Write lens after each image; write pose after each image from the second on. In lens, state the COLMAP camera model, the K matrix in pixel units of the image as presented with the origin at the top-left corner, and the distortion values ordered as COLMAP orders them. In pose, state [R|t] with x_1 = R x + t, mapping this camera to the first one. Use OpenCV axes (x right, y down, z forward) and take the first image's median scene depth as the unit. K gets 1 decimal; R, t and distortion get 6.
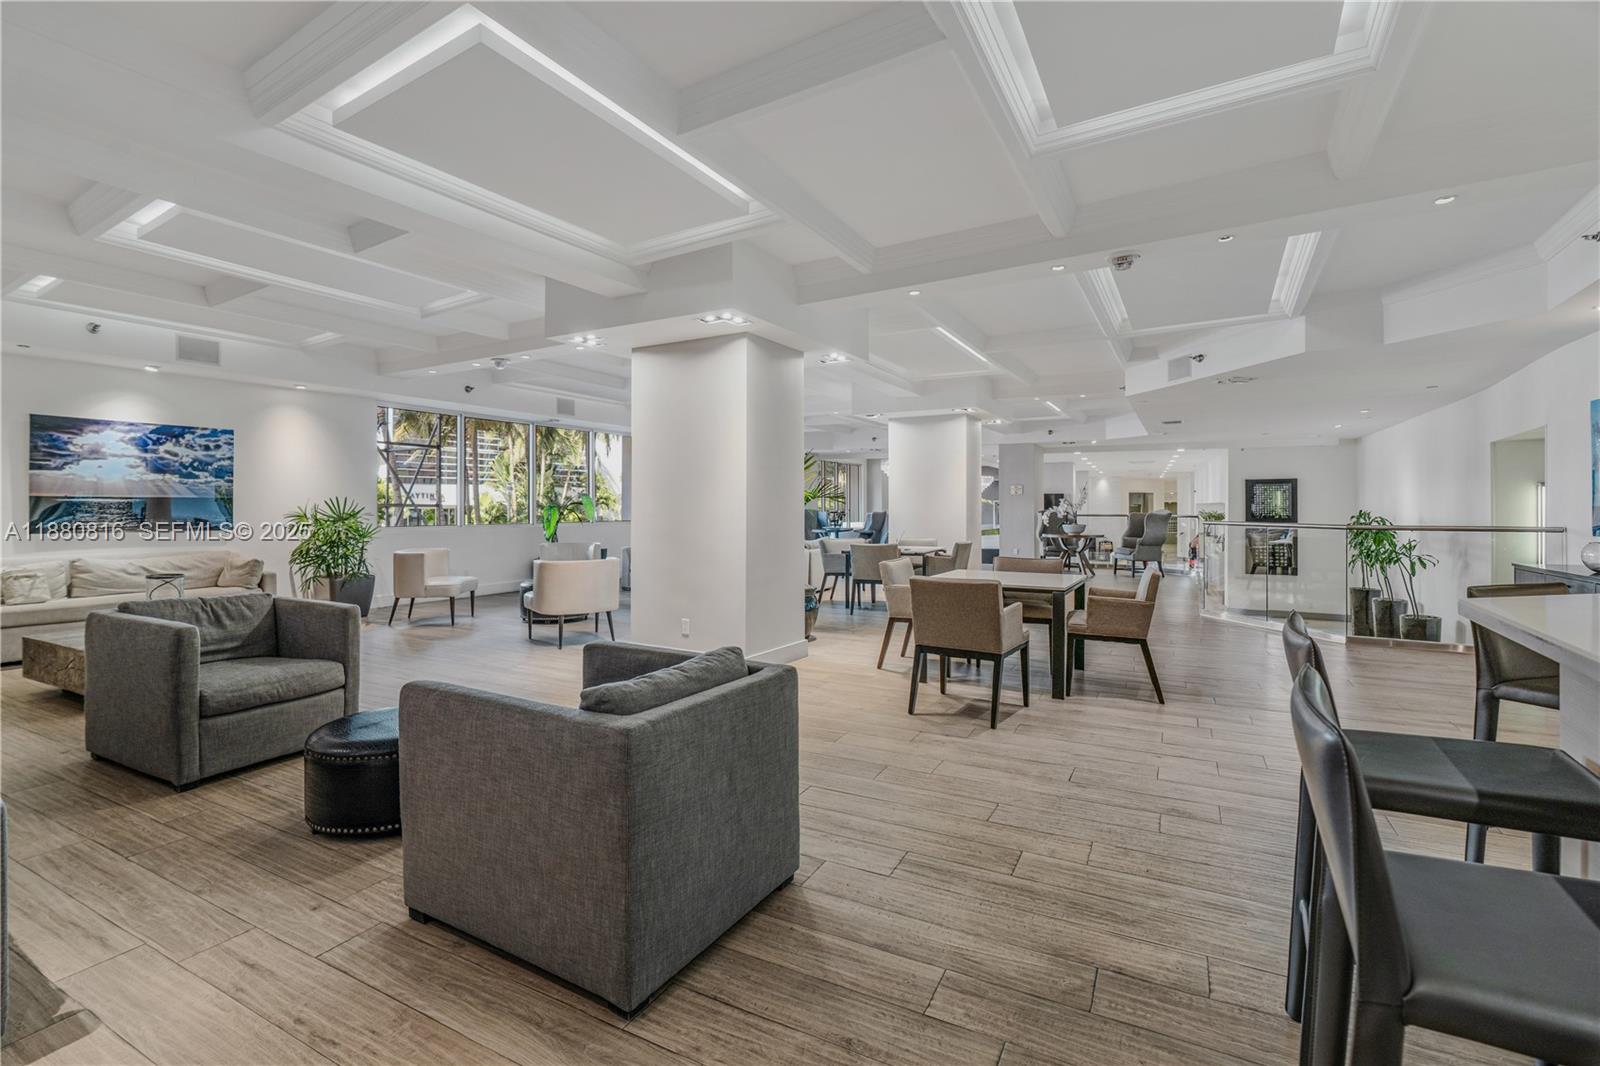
lens RADIAL K [[734.1, 0, 799.5], [0, 734.1, 521.9], [0, 0, 1]] dist [-0.013400, -0.000127]
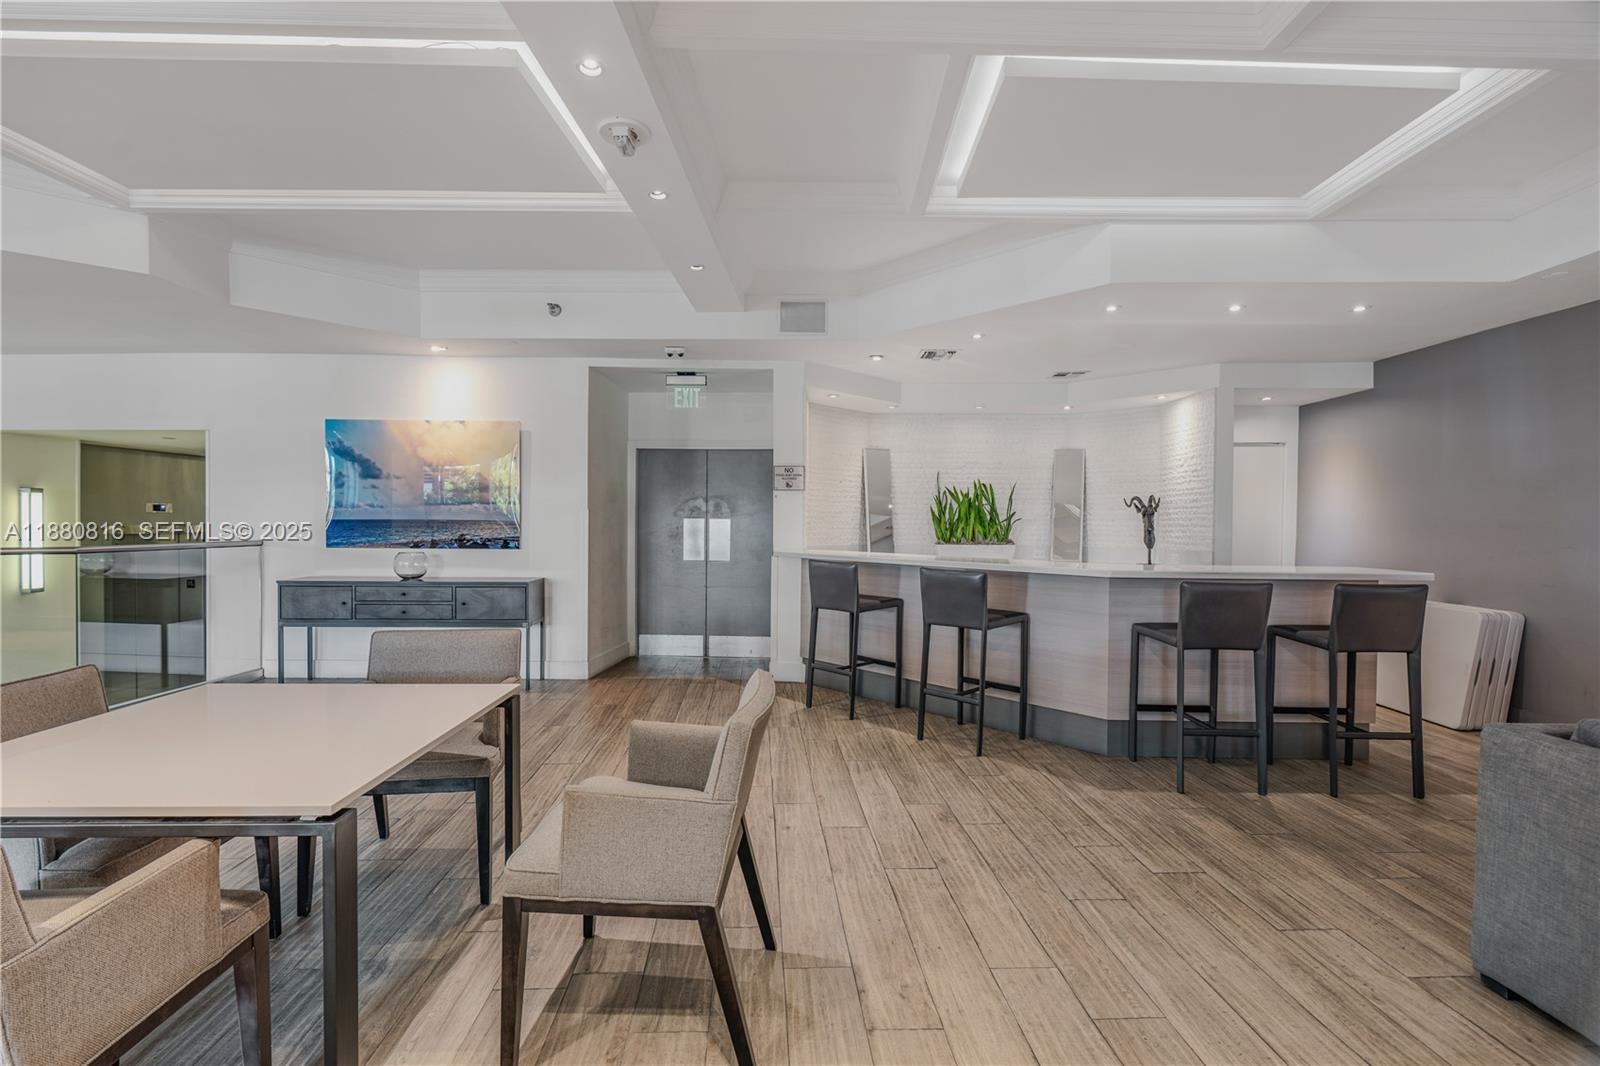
lens RADIAL K [[734.1, 0, 789.9], [0, 734.1, 530.8], [0, 0, 1]] dist [-0.013400, -0.000127]
pose [[-0.514263, -0.004140, 0.857623, -0.278981], [0.022431, 0.999581, 0.018276, -0.030286], [-0.857339, 0.028636, -0.513955, 1.942080]]
